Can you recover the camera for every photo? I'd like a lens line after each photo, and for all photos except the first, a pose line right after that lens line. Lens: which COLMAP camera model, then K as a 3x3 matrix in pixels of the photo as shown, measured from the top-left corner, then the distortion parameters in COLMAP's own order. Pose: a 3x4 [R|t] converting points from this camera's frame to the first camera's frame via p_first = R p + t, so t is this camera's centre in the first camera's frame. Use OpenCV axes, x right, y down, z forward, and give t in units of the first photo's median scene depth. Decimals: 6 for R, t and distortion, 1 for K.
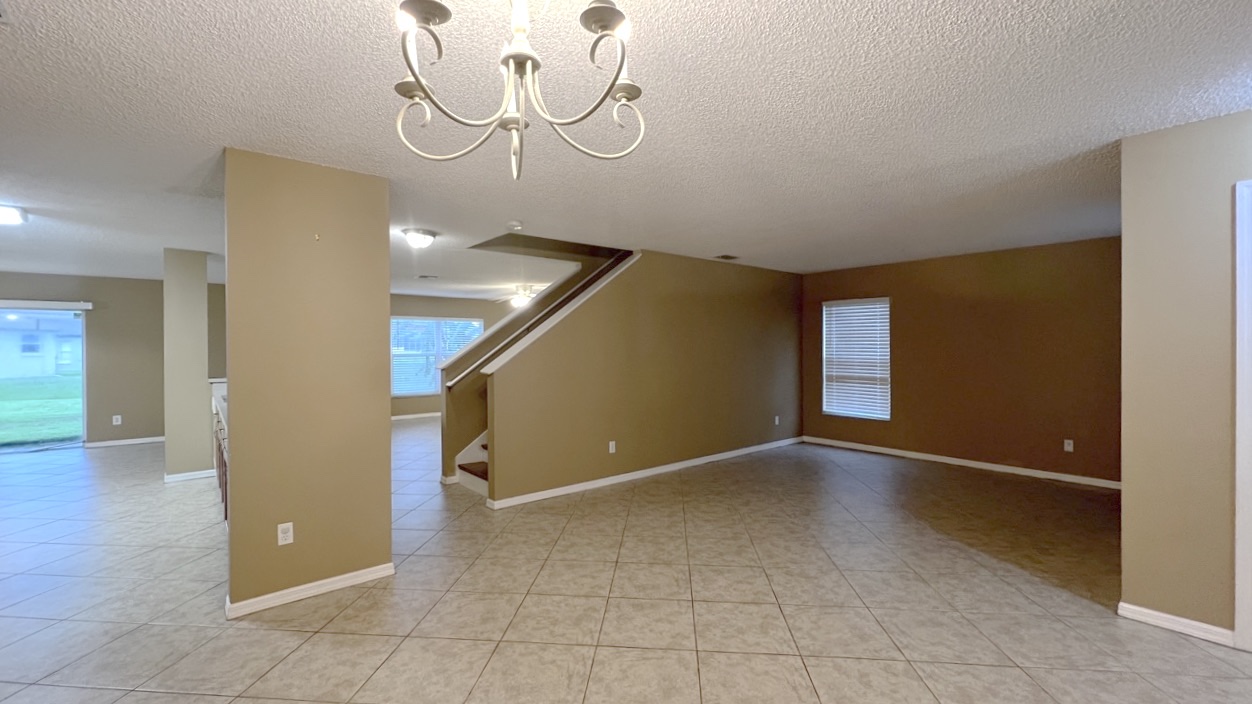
lens RADIAL K [[498.3, 0, 626.0], [0, 498.3, 352.0], [0, 0, 1]] dist [0.000542, 0.000120]
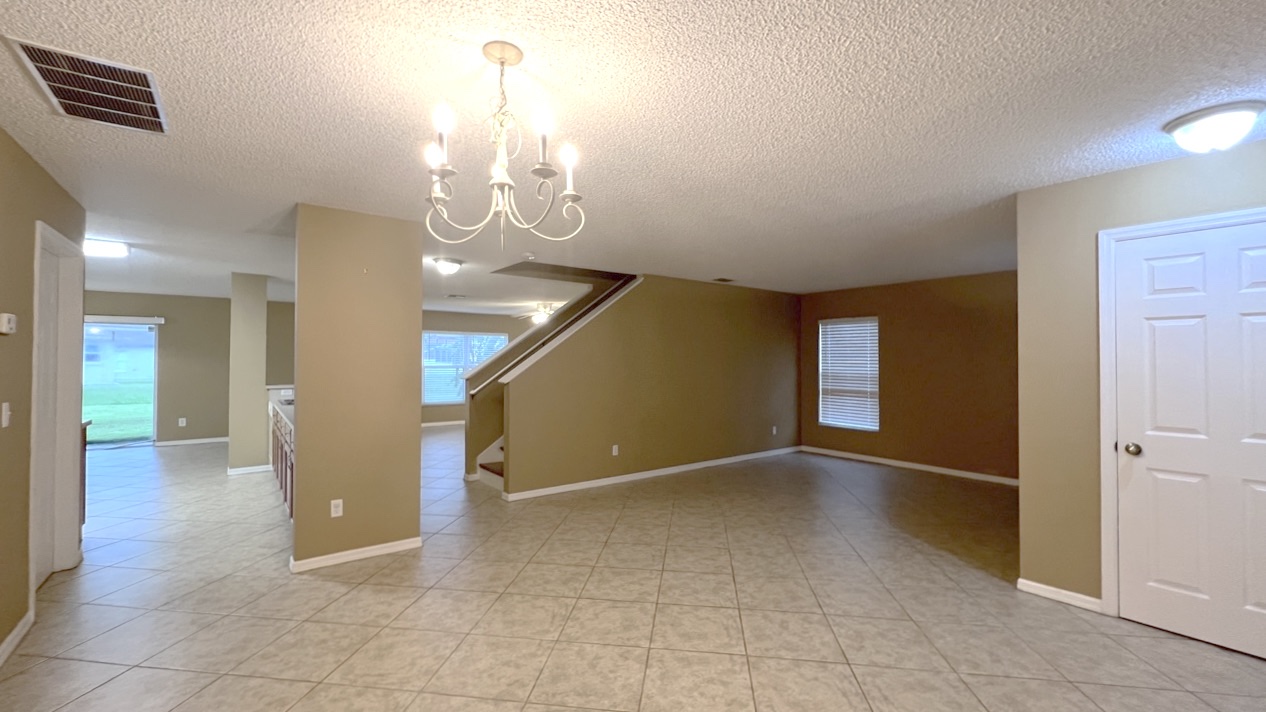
lens RADIAL K [[496.9, 0, 633.0], [0, 496.9, 356.0], [0, 0, 1]] dist [-0.000623, -0.000089]
pose [[0.999144, 0.007672, -0.040649, 0.076398], [-0.008457, 0.999780, -0.019183, 0.000468], [0.040493, 0.019510, 0.998989, -0.158410]]
